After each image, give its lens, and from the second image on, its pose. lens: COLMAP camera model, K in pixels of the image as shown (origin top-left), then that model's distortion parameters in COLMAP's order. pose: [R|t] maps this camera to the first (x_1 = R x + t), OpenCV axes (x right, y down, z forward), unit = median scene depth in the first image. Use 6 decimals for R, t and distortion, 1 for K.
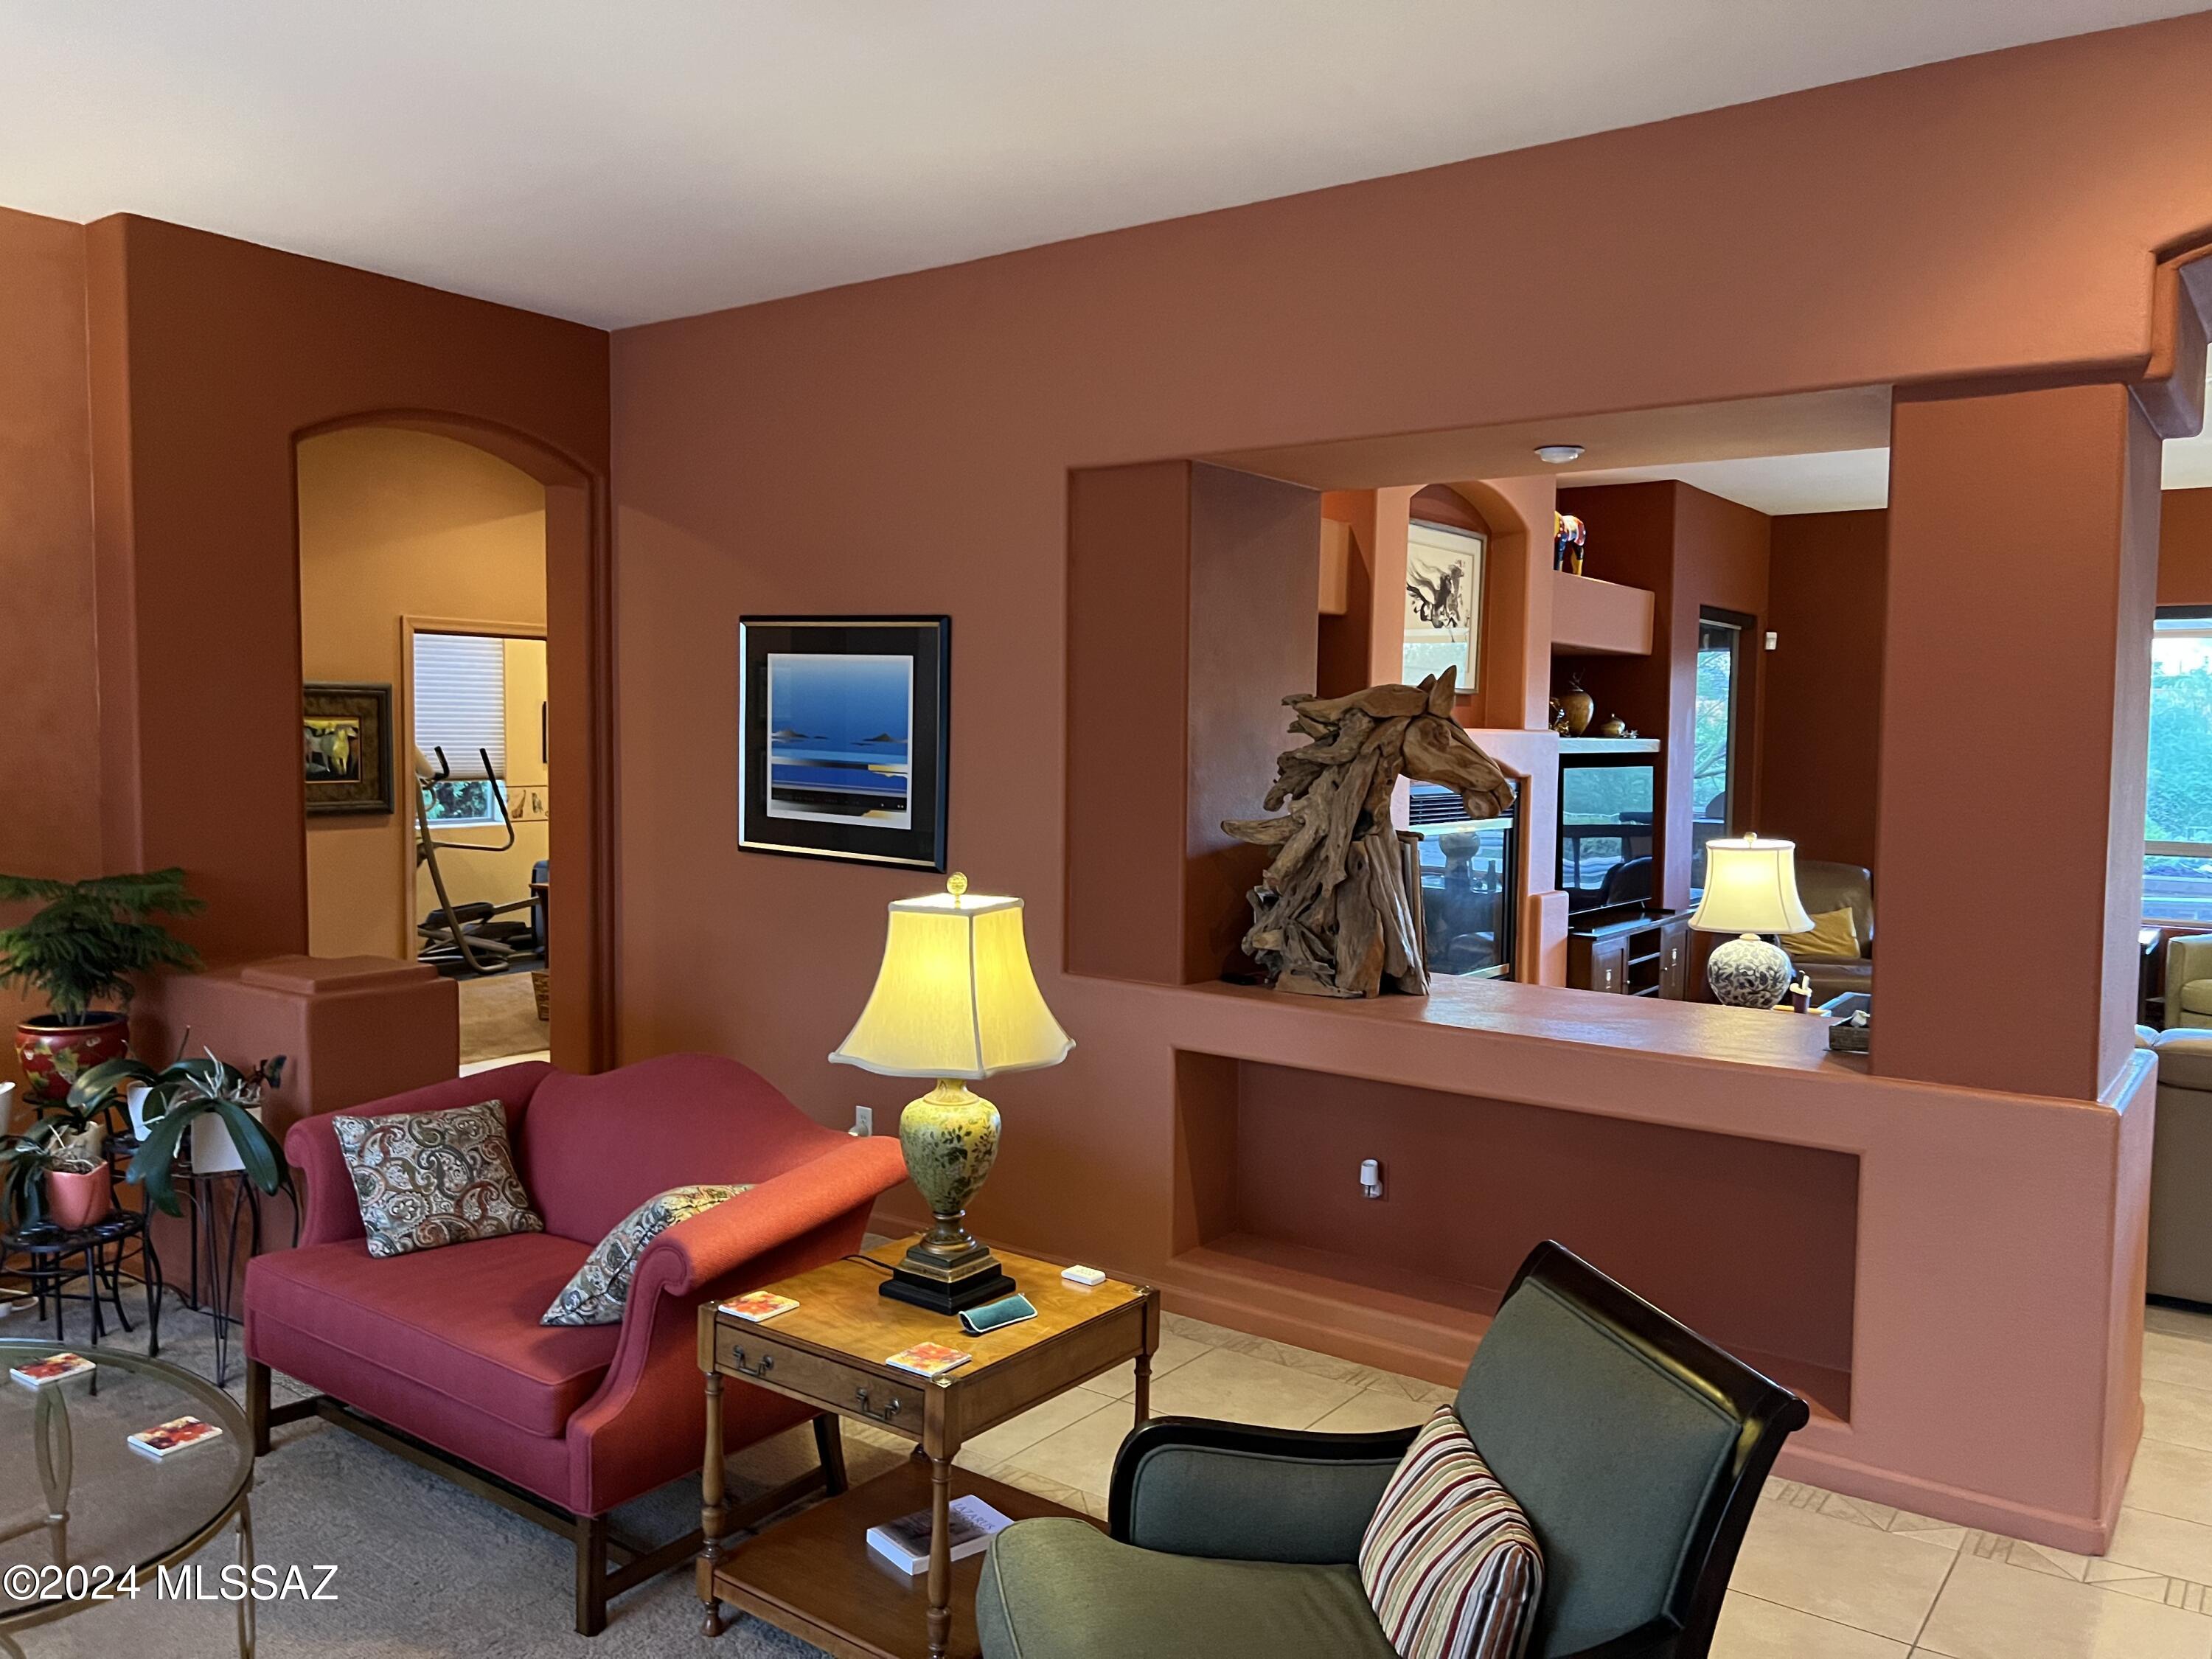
lens RADIAL K [[1637.1, 0, 1112.7], [0, 1637.1, 828.6], [0, 0, 1]] dist [0.013987, -0.013593]
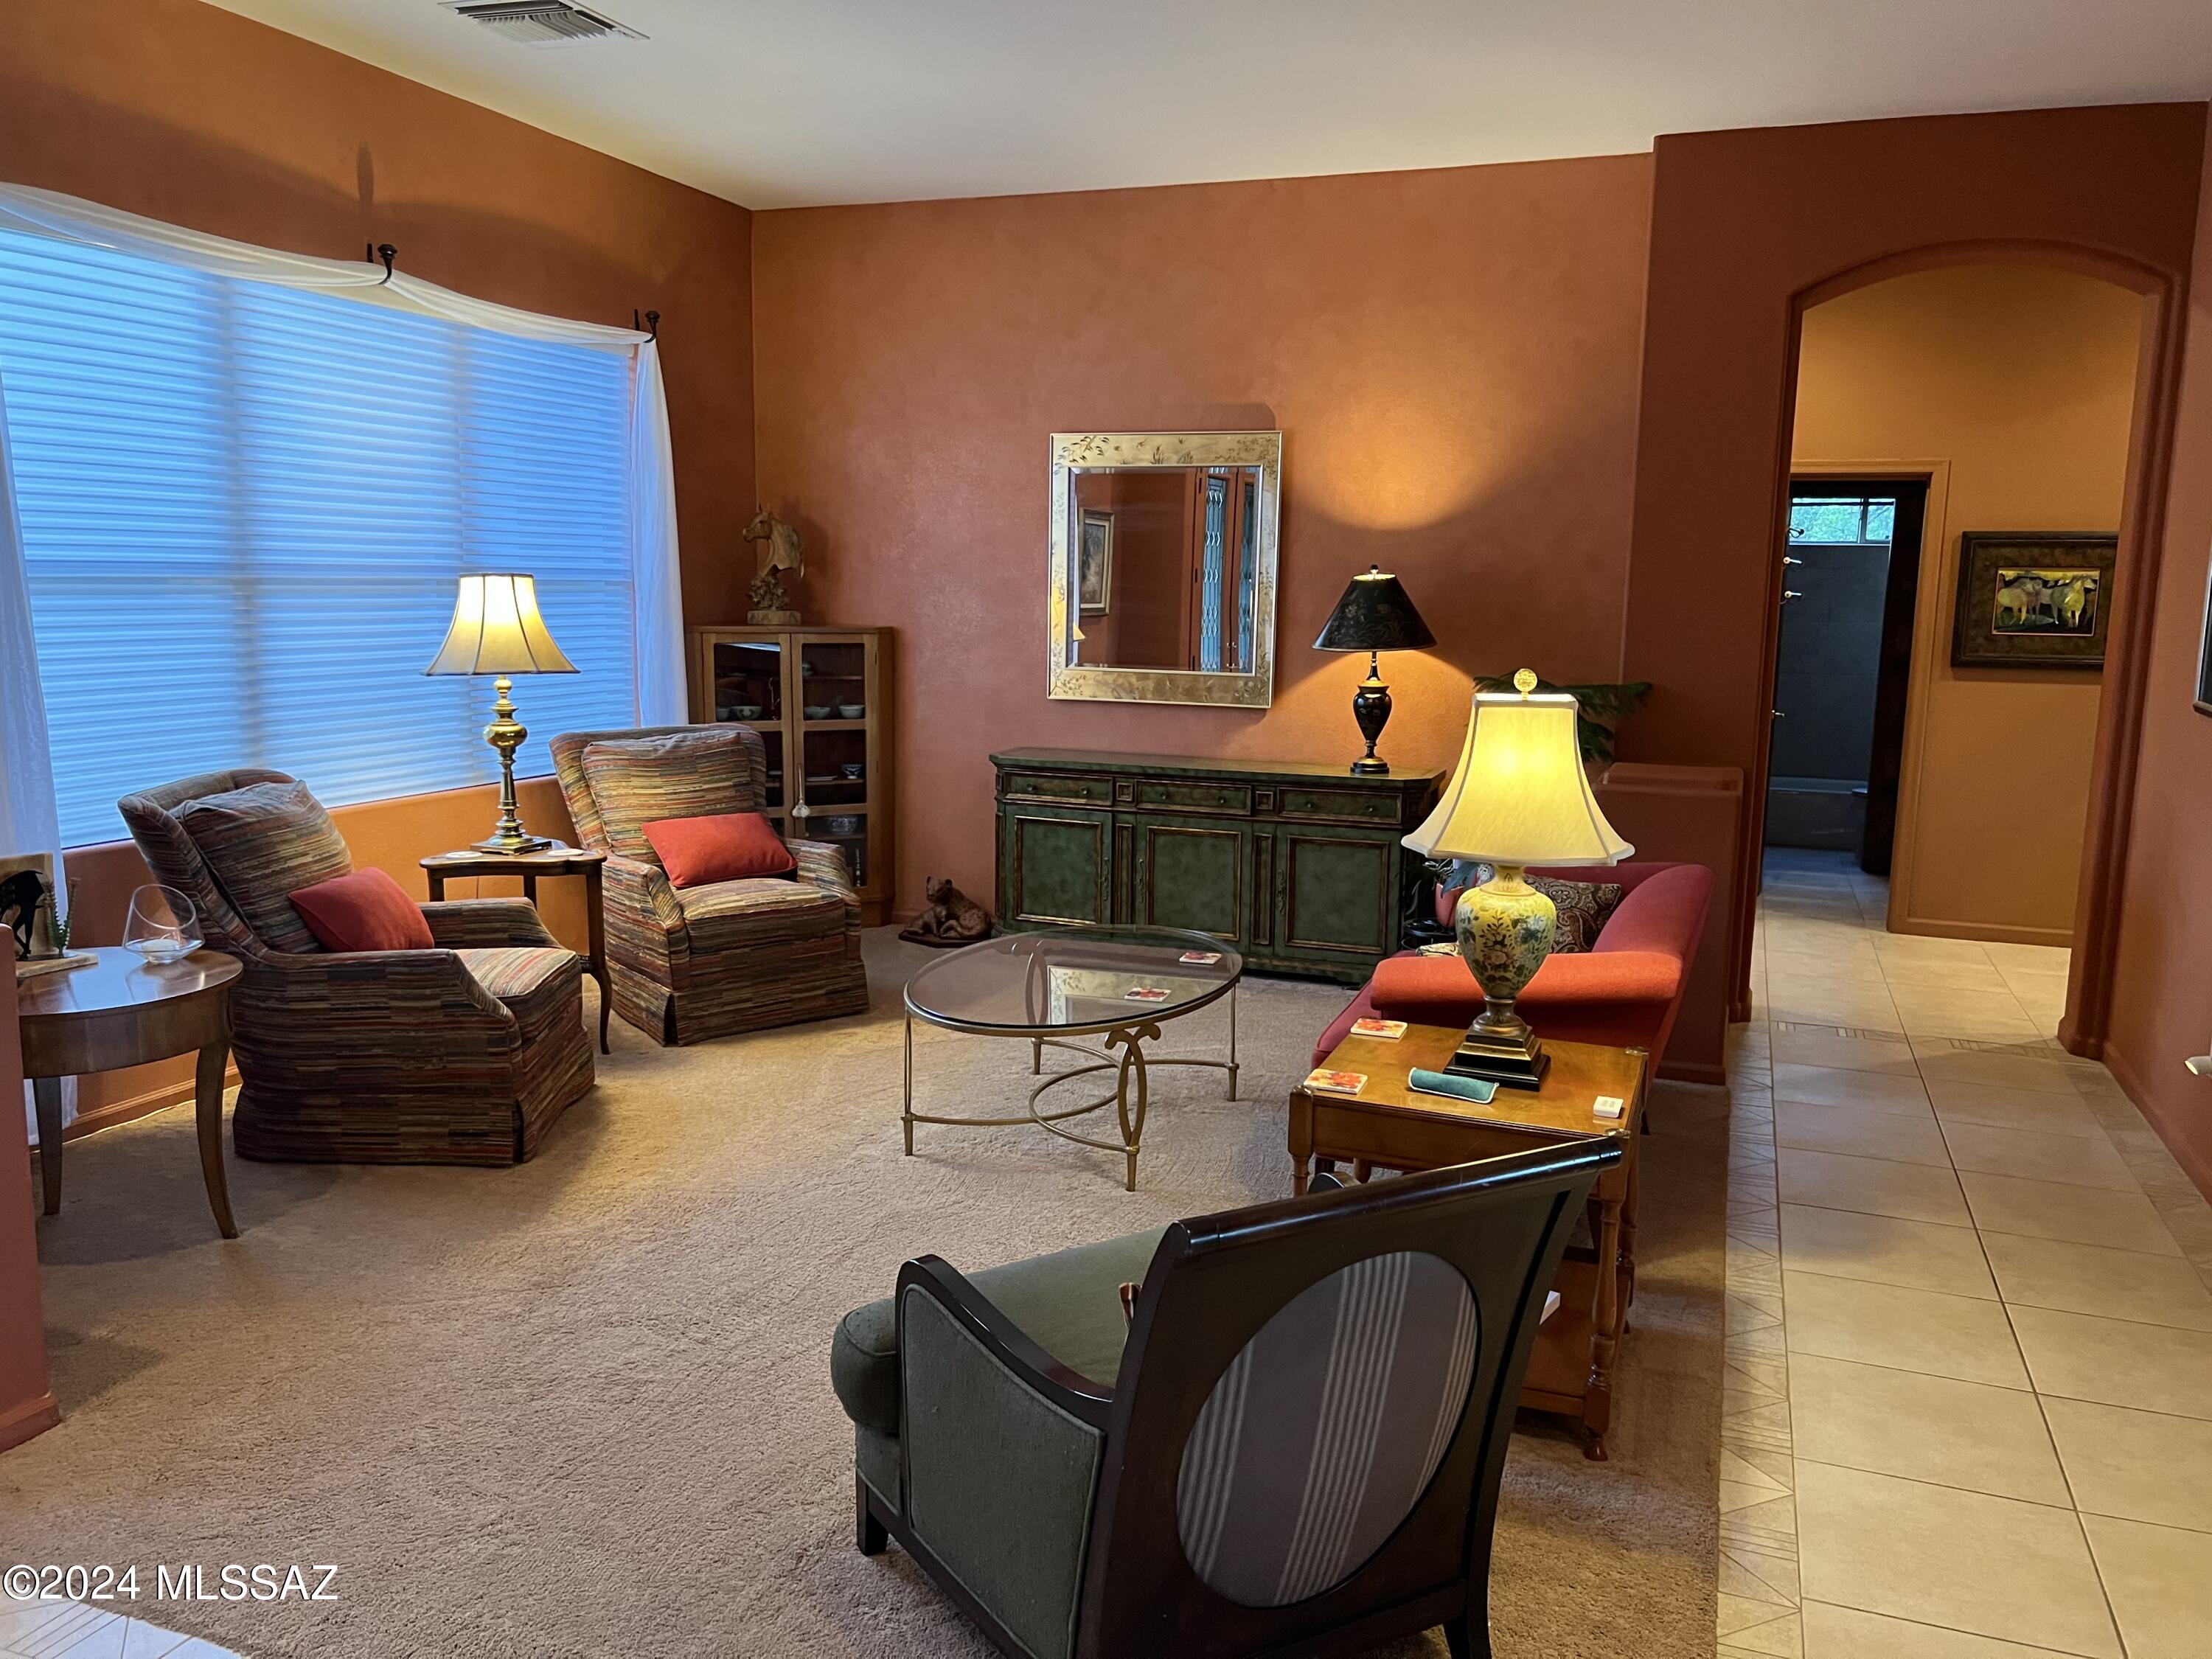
lens RADIAL K [[1637.1, 0, 1112.3], [0, 1637.1, 827.7], [0, 0, 1]] dist [0.013987, -0.013593]
pose [[0.270862, 0.136921, -0.952831, 0.326591], [-0.071660, 0.989954, 0.121885, 0.006836], [0.959947, 0.035266, 0.277953, 0.187276]]
